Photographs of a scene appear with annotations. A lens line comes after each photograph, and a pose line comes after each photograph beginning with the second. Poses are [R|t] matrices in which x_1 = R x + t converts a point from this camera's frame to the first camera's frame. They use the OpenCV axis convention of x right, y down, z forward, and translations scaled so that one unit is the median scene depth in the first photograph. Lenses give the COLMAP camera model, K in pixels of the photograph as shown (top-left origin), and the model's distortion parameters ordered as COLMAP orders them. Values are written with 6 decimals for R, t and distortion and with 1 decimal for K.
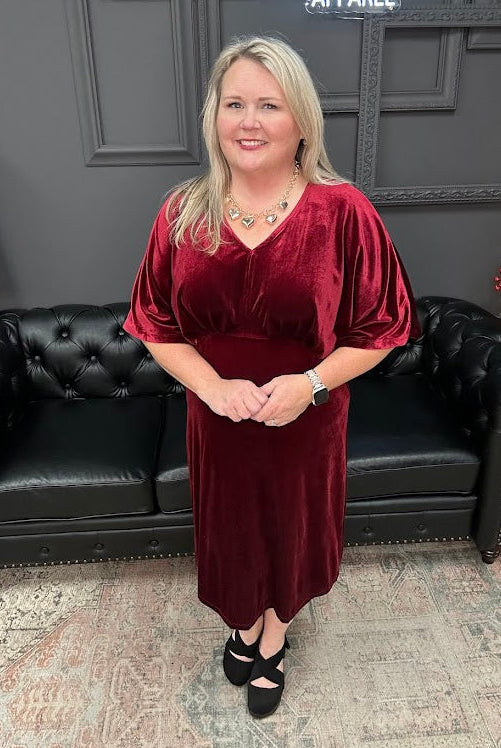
lens RADIAL K [[606.8, 0, 253.8], [0, 606.8, 338.3], [0, 0, 1]] dist [0.070990, -0.105726]
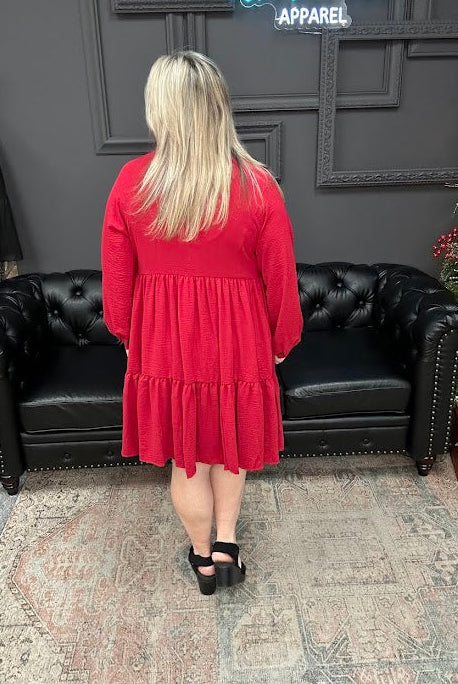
lens RADIAL K [[598.7, 0, 227.9], [0, 598.7, 334.5], [0, 0, 1]] dist [0.116718, -0.193350]
pose [[0.999848, 0.001182, -0.017412, 0.012446], [-0.001251, 0.999991, -0.003972, 0.092181], [0.017407, 0.003994, 0.999841, -0.230129]]
